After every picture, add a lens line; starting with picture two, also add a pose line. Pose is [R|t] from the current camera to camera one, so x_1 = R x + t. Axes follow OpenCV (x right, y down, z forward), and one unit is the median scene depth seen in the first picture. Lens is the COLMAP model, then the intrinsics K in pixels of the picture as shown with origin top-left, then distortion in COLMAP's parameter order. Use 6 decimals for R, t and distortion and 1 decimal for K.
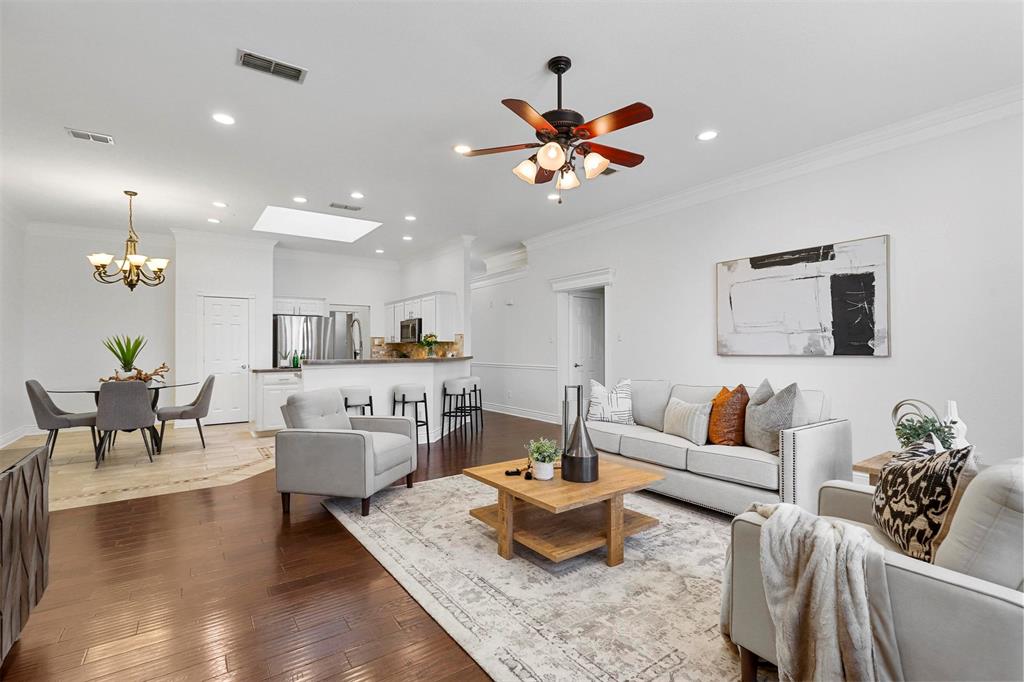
lens RADIAL K [[464.1, 0, 513.7], [0, 464.1, 348.8], [0, 0, 1]] dist [0.000512, -0.000959]
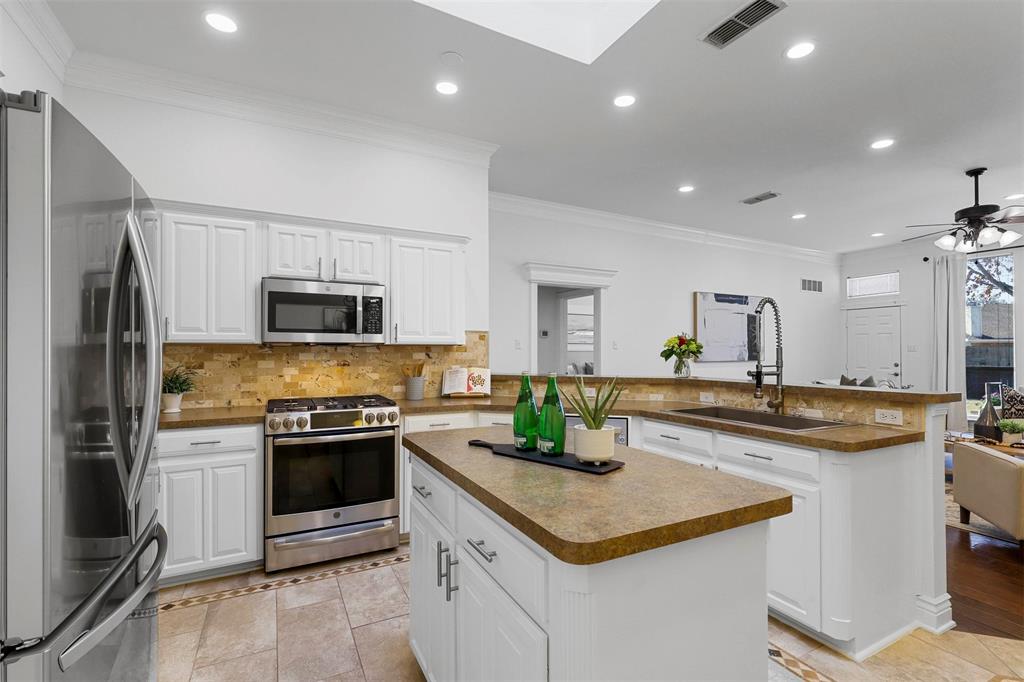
lens RADIAL K [[464.1, 0, 511.0], [0, 464.1, 345.9], [0, 0, 1]] dist [0.000512, -0.000959]
pose [[0.138262, 0.013143, 0.990309, -0.878614], [-0.002047, 0.999914, -0.012985, -0.012691], [-0.990394, -0.000232, 0.138277, 1.264513]]
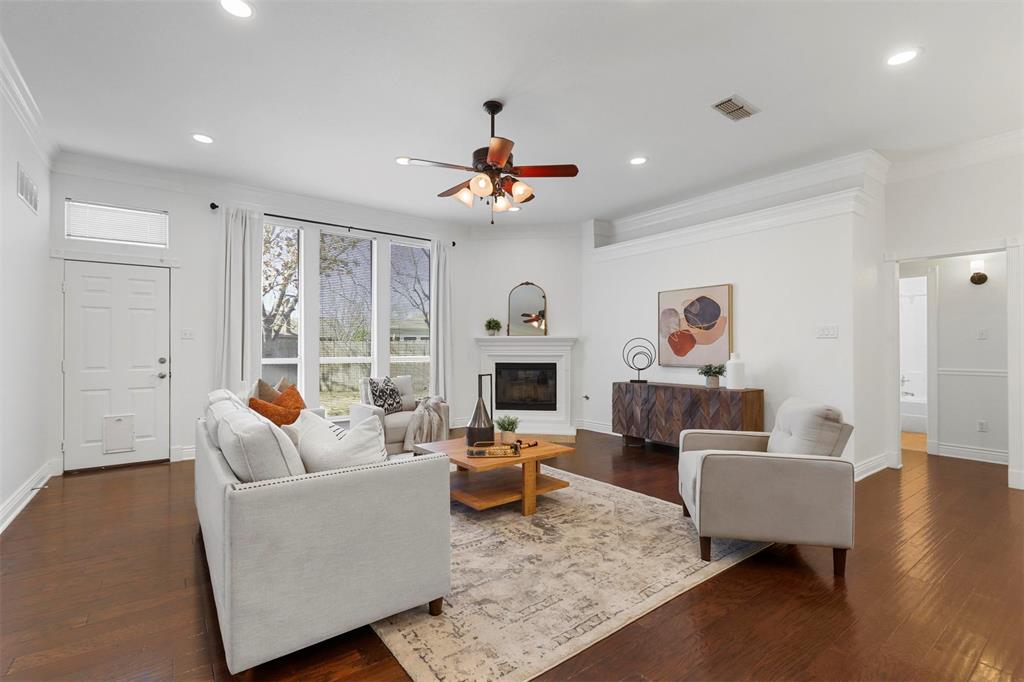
lens RADIAL K [[464.1, 0, 516.4], [0, 464.1, 343.3], [0, 0, 1]] dist [0.000512, -0.000959]
pose [[-0.999340, 0.002931, -0.036209, 0.050839], [0.003336, 0.999932, -0.011147, 0.003544], [0.036174, -0.011261, -0.999282, 1.208048]]
